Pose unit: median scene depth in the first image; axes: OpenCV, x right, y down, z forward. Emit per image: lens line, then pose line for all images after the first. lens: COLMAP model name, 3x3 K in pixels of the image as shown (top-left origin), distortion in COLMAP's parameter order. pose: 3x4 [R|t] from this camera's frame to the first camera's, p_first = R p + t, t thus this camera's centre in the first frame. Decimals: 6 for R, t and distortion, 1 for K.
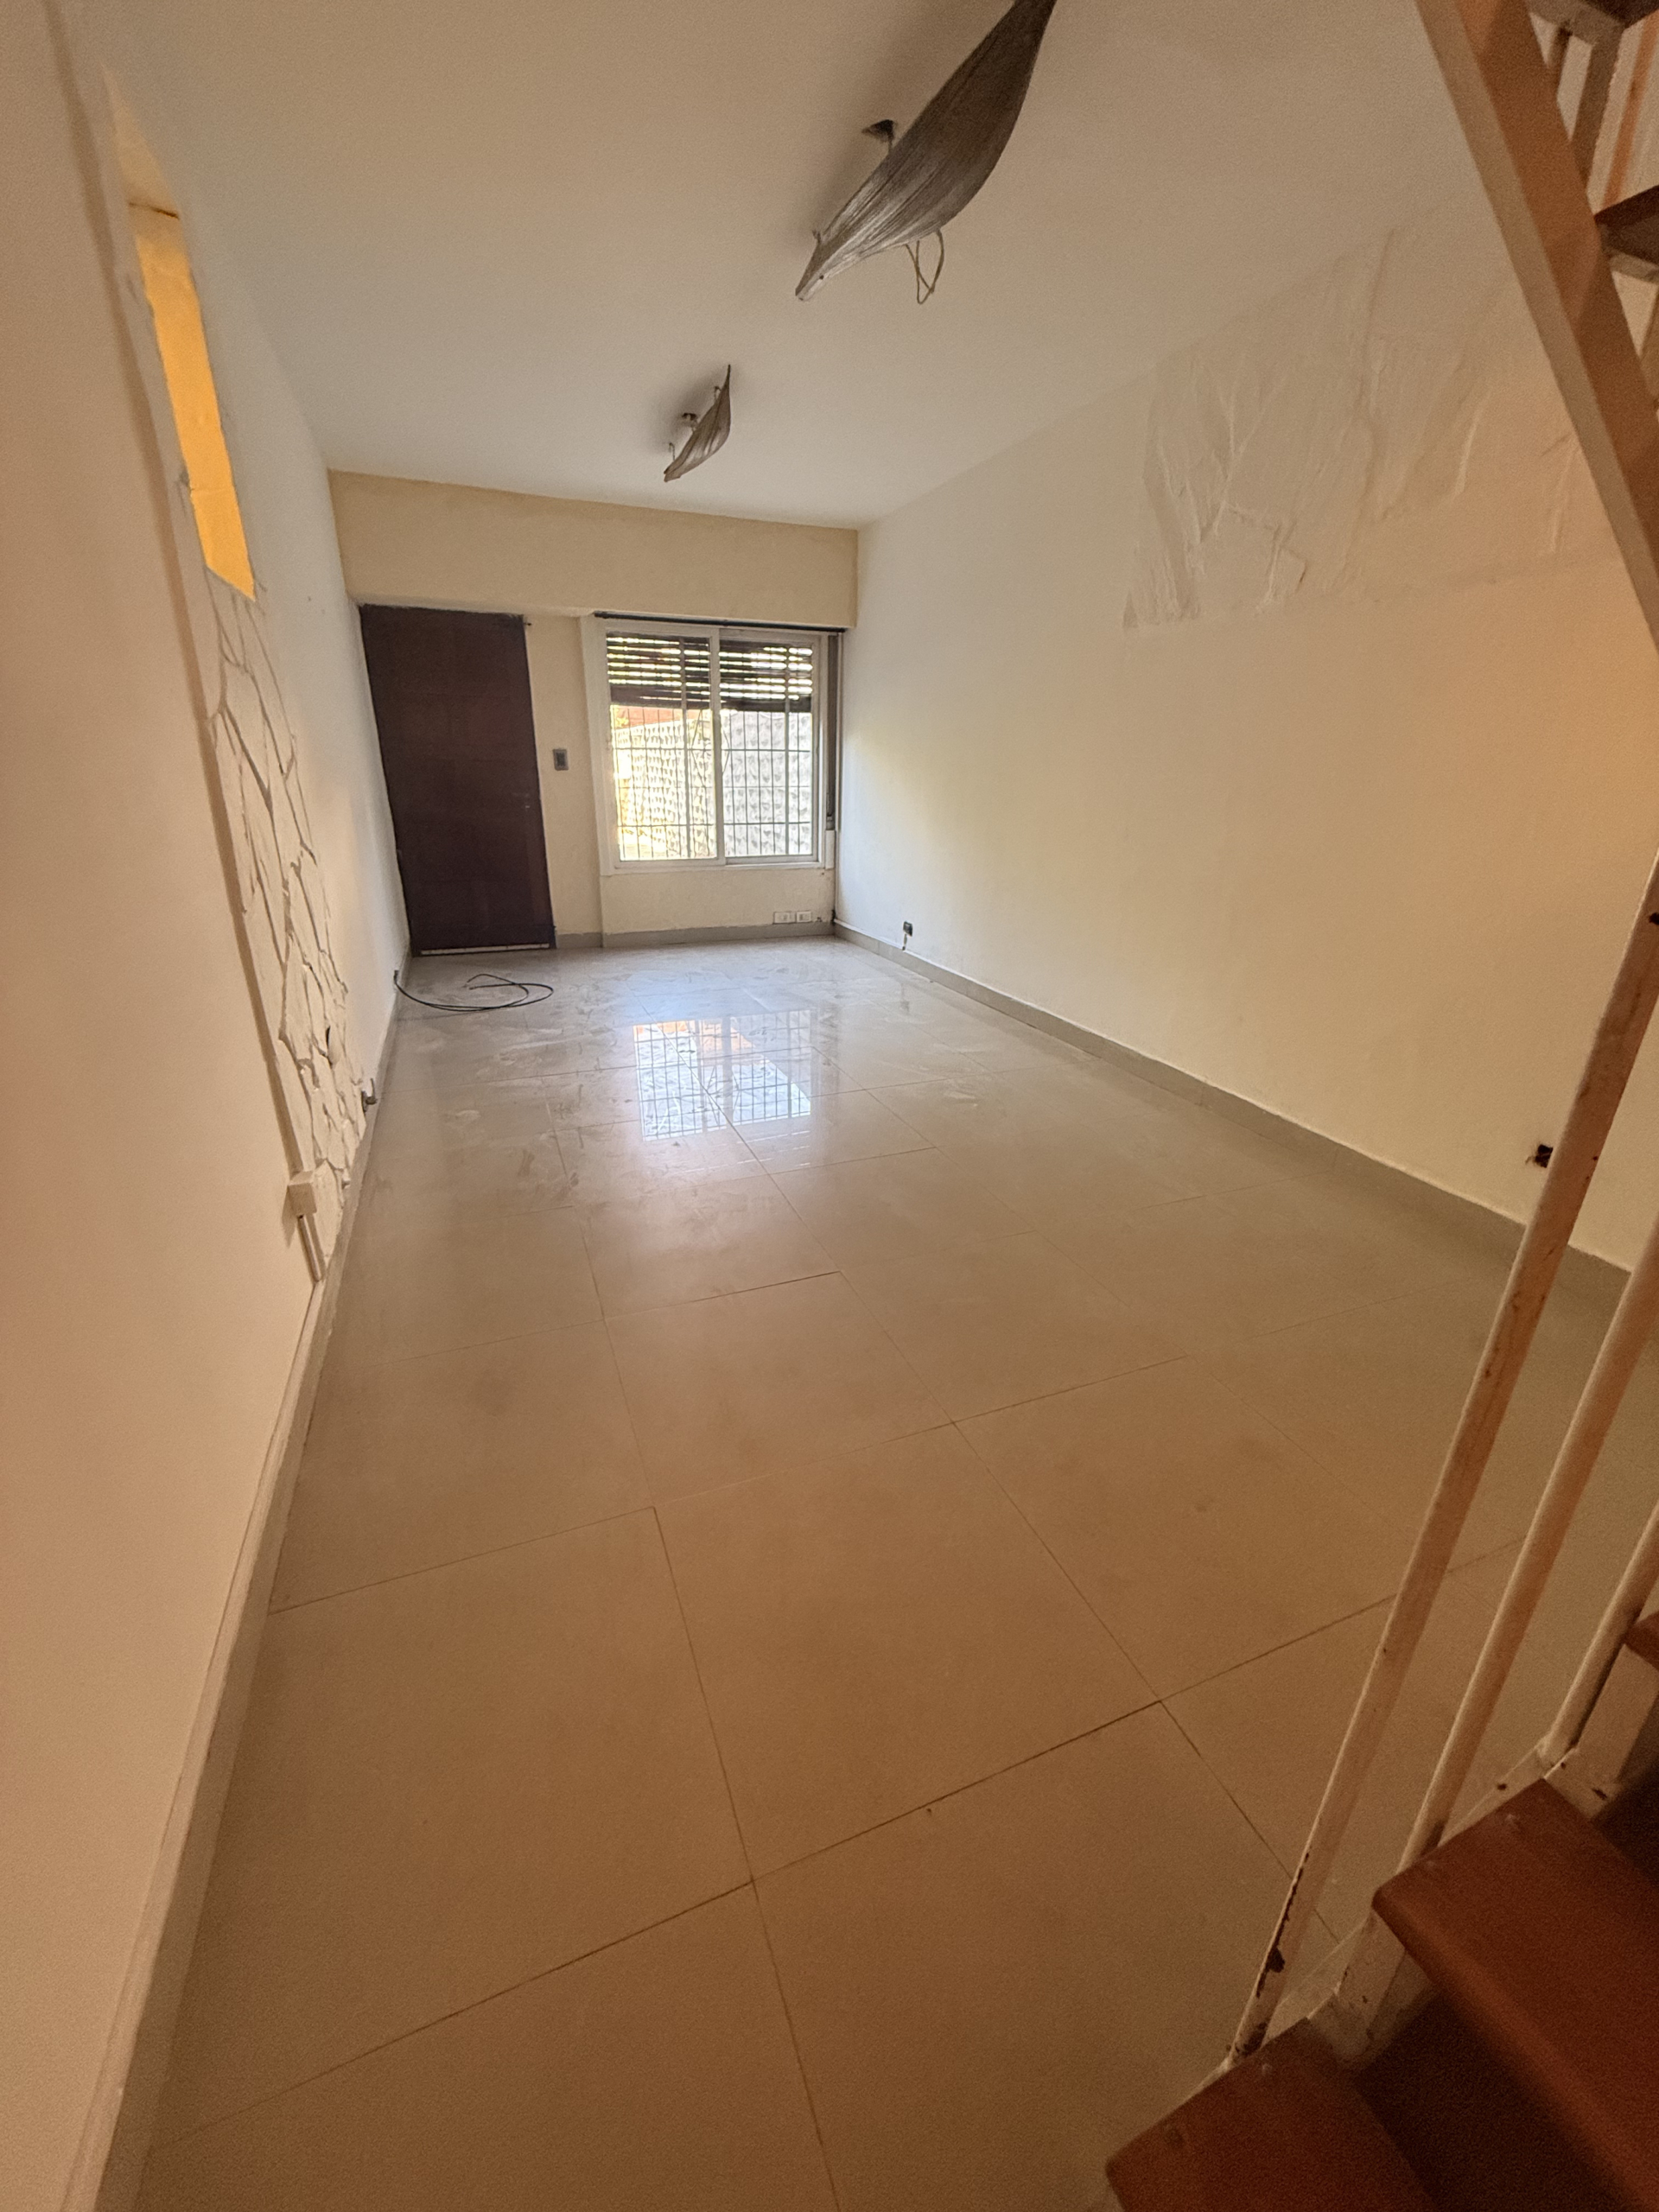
lens RADIAL K [[882.5, 0, 832.5], [0, 882.5, 1101.1], [0, 0, 1]] dist [0.001599, -0.000134]
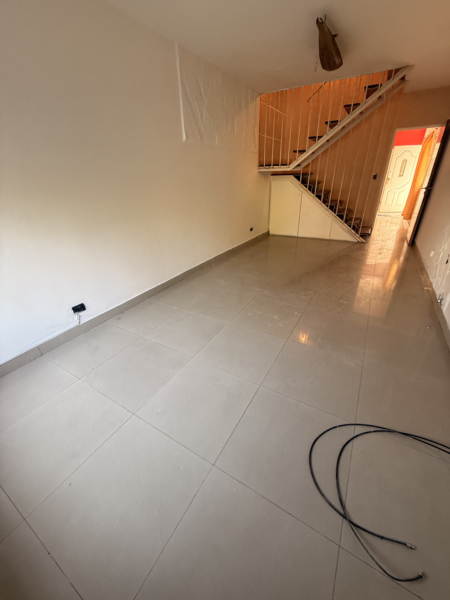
lens RADIAL K [[239.4, 0, 225.8], [0, 239.4, 298.7], [0, 0, 1]] dist [0.001599, -0.000134]
pose [[-0.606751, -0.355393, 0.711019, -0.527995], [0.307070, 0.720253, 0.622048, -0.585632], [-0.733185, 0.595761, -0.327884, 1.441619]]
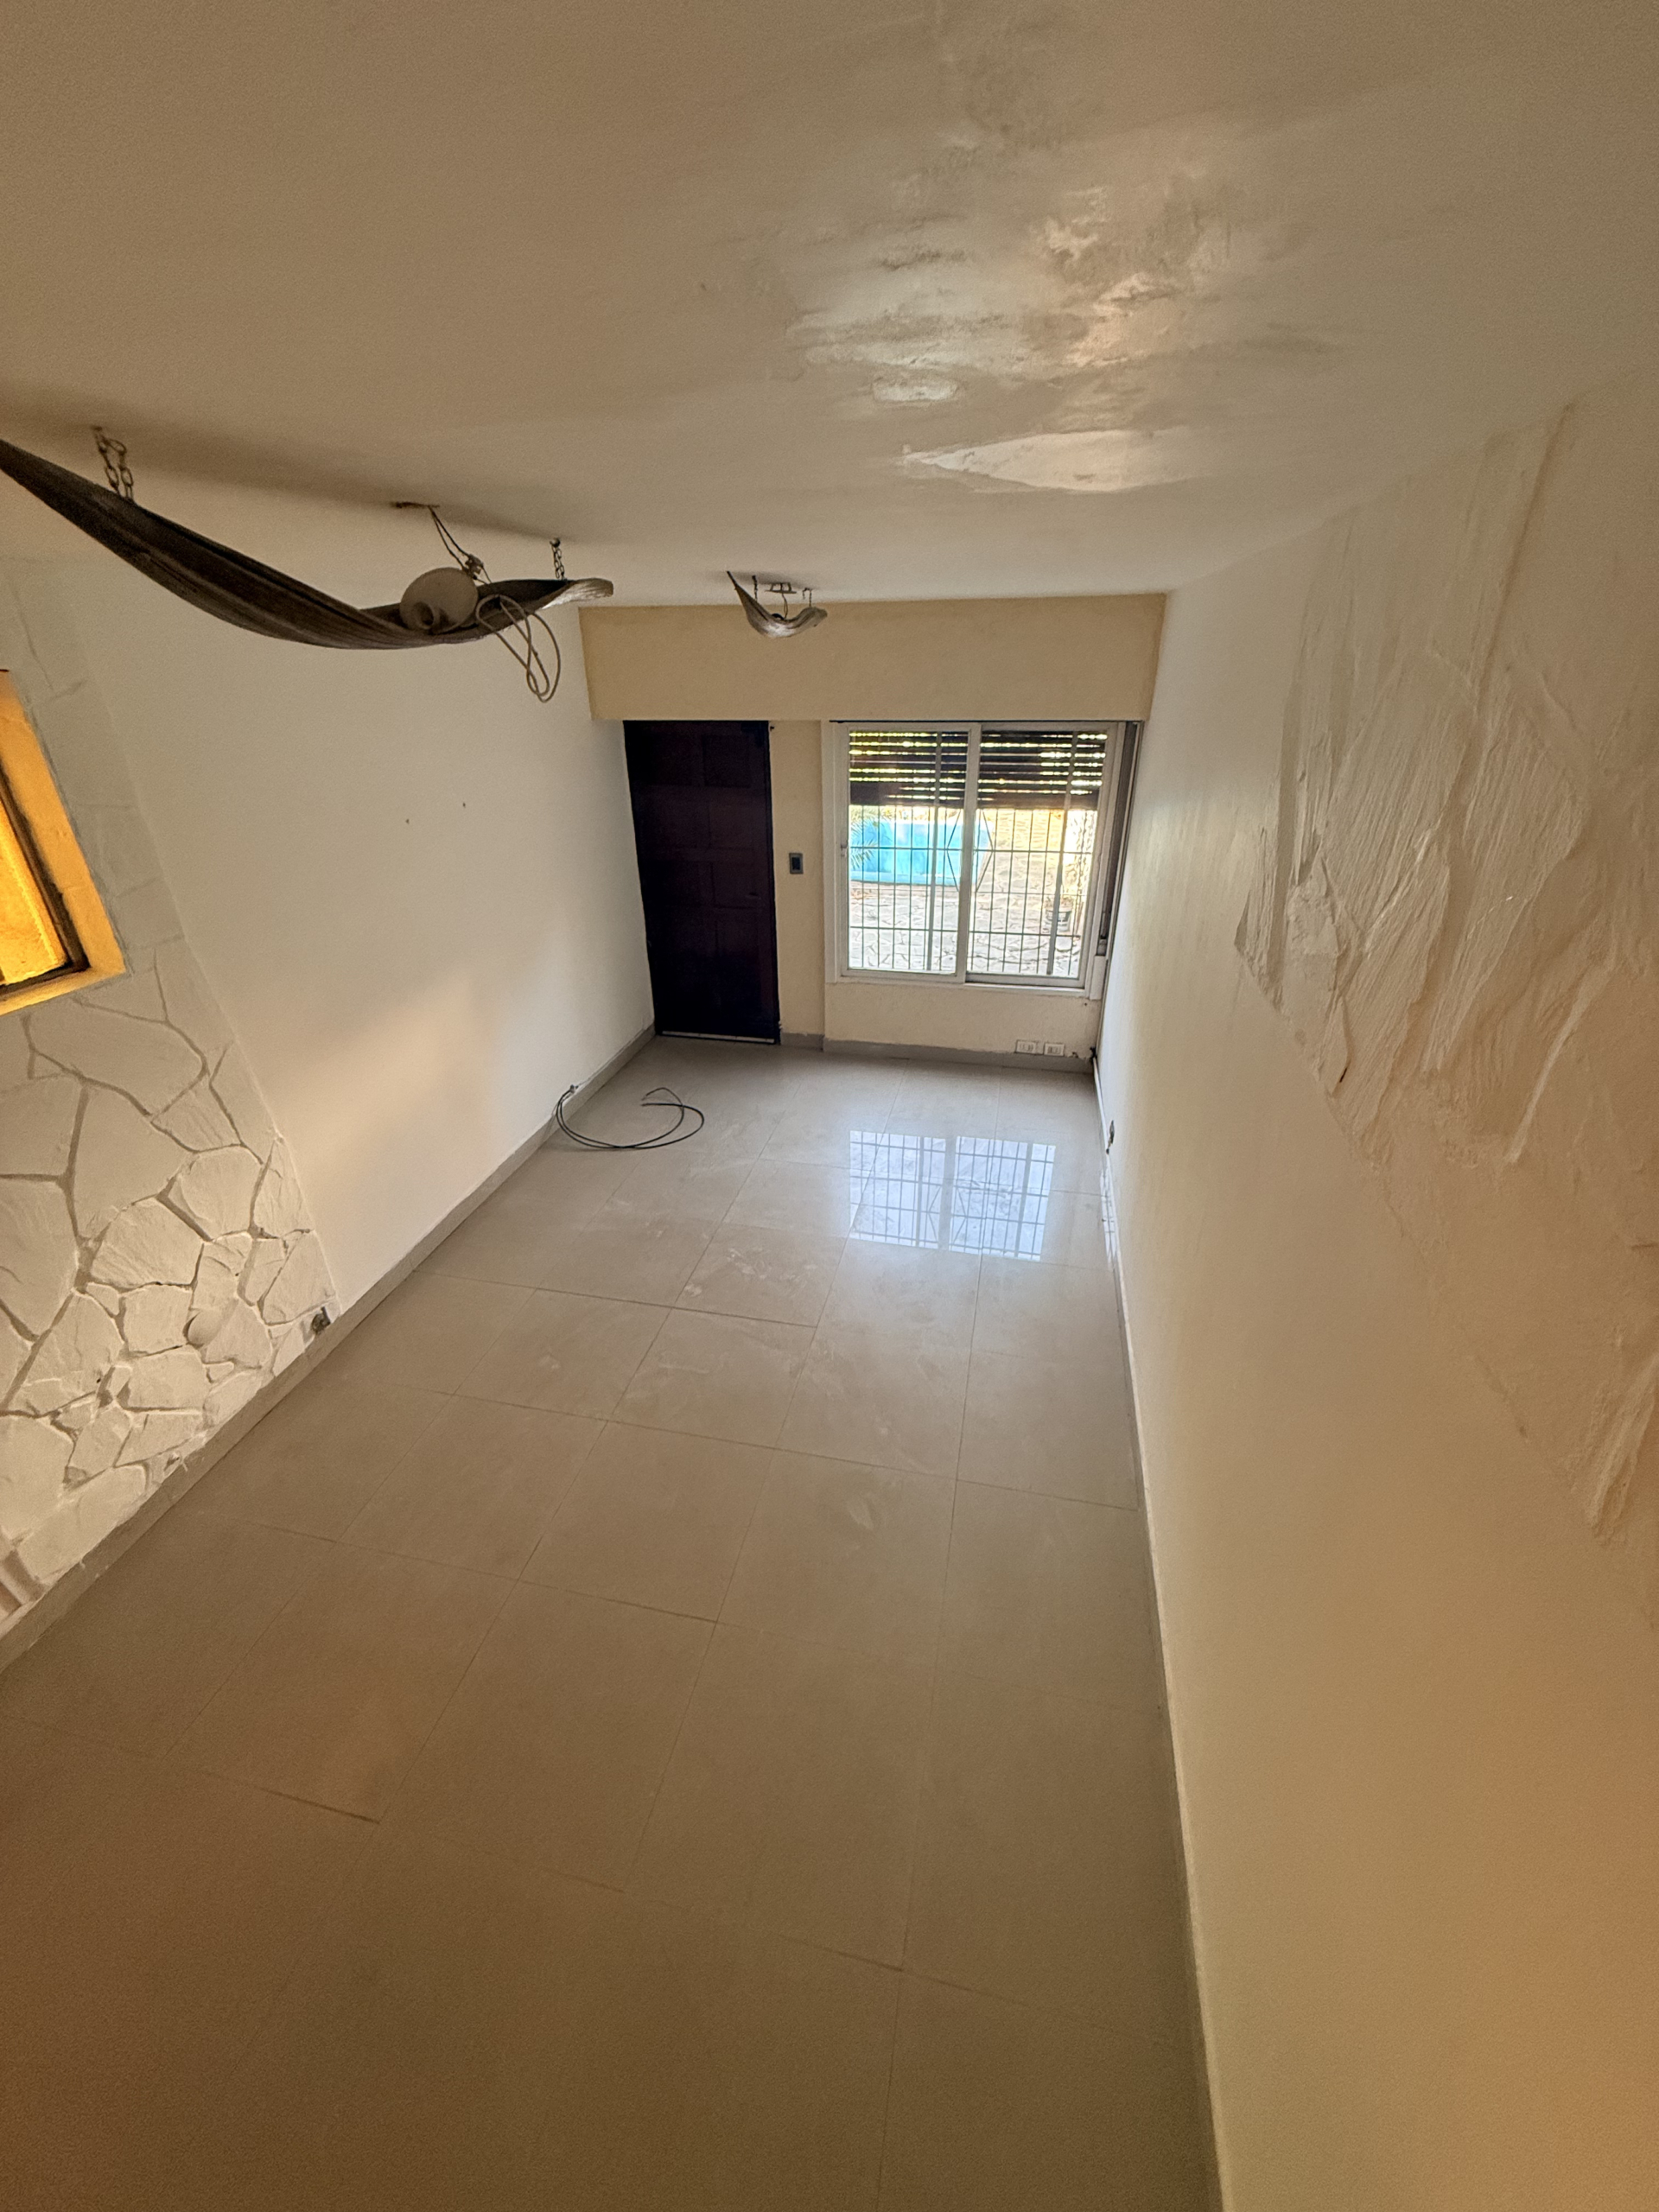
lens RADIAL K [[888.4, 0, 827.5], [0, 888.4, 1081.5], [0, 0, 1]] dist [-0.000106, 0.000082]
pose [[0.823469, 0.223682, -0.521408, 0.419936], [-0.180550, 0.974542, 0.132928, -0.452594], [0.537867, -0.015322, 0.842890, 0.324131]]
